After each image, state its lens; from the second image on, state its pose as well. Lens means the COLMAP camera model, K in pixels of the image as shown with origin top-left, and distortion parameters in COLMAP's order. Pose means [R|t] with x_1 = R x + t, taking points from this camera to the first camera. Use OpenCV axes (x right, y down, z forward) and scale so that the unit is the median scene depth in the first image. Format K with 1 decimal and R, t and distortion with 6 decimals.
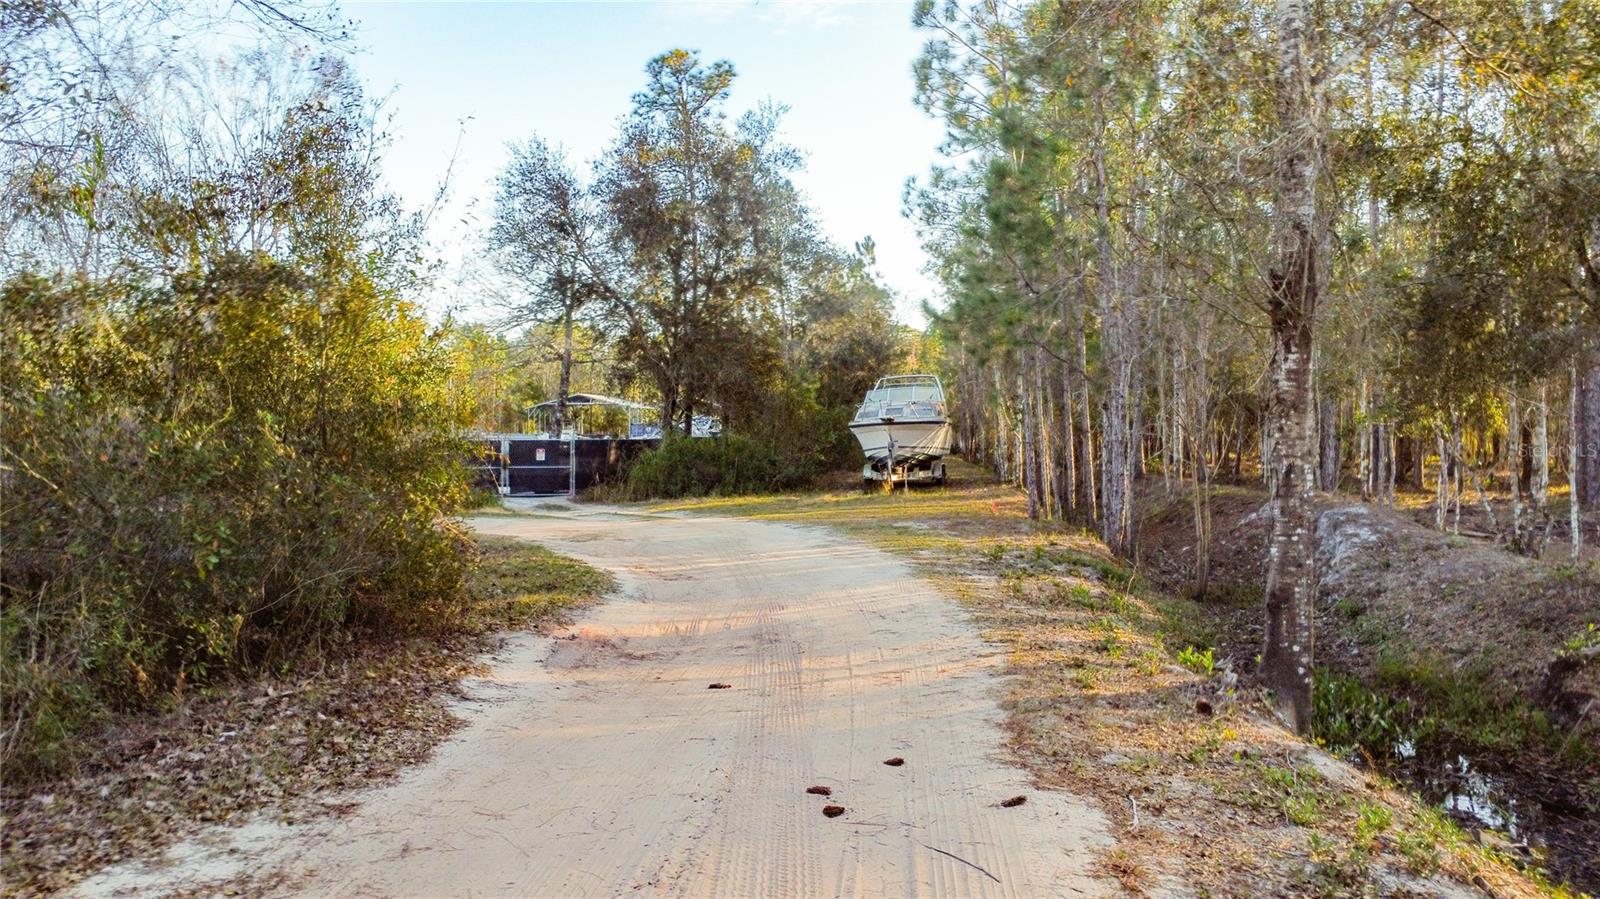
lens RADIAL K [[1159.3, 0, 800.0], [0, 1159.3, 449.5], [0, 0, 1]] dist [-0.027362, -0.009994]
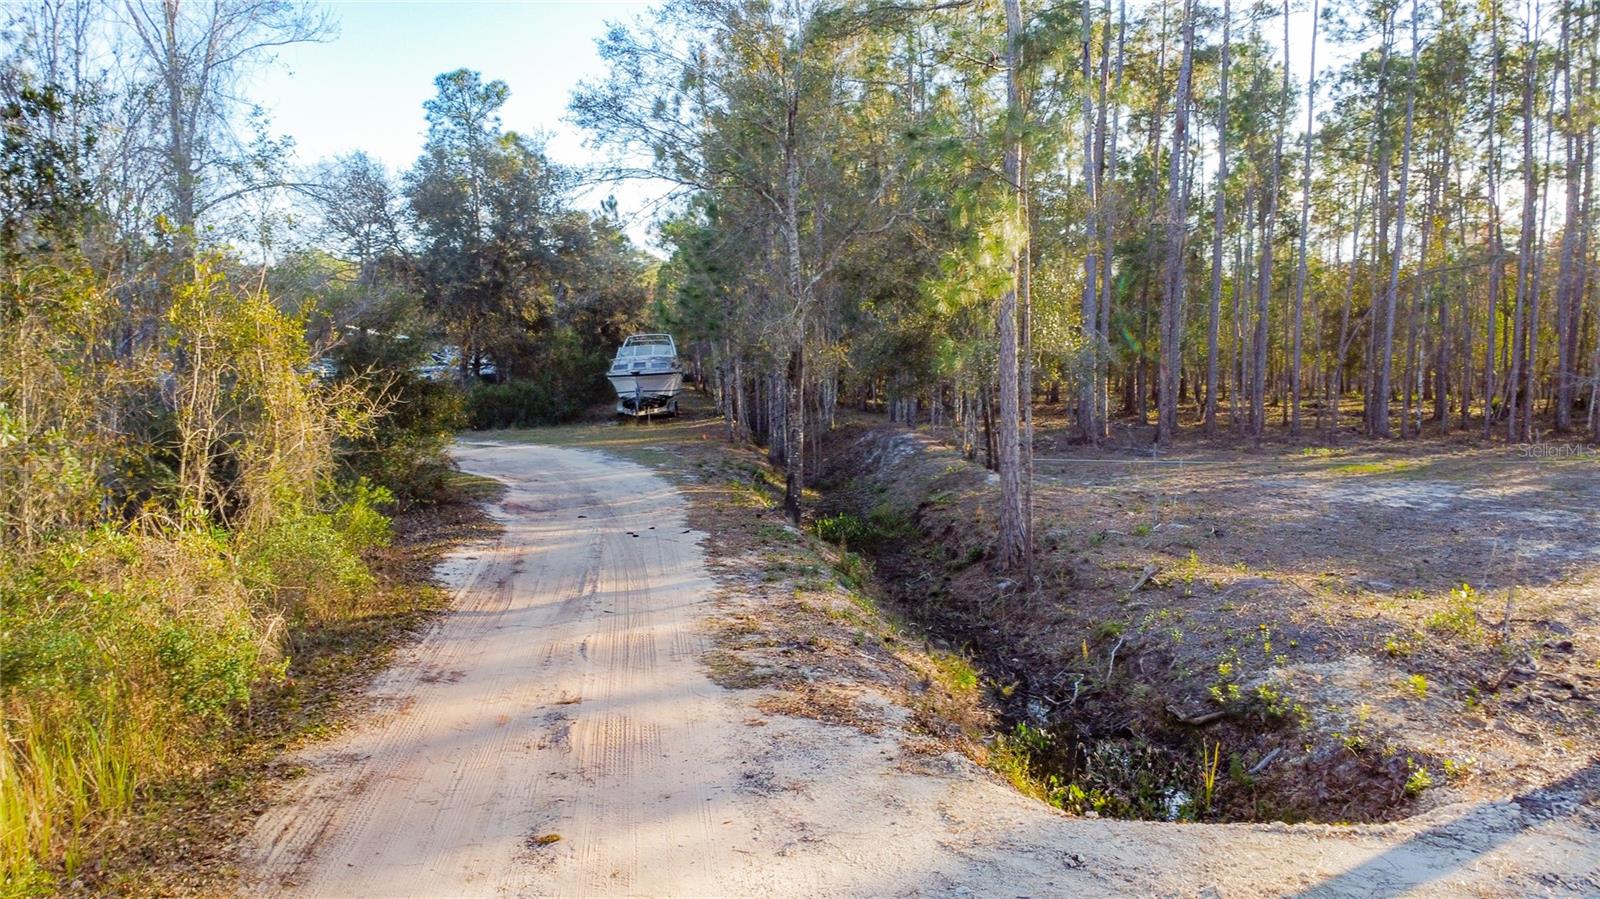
lens RADIAL K [[1159.3, 0, 800.0], [0, 1159.3, 449.5], [0, 0, 1]] dist [-0.027362, -0.009994]
pose [[0.974753, -0.016625, 0.222664, -0.041133], [0.000117, 0.997262, 0.073949, -0.033218], [-0.223284, -0.072056, 0.972087, -0.392175]]
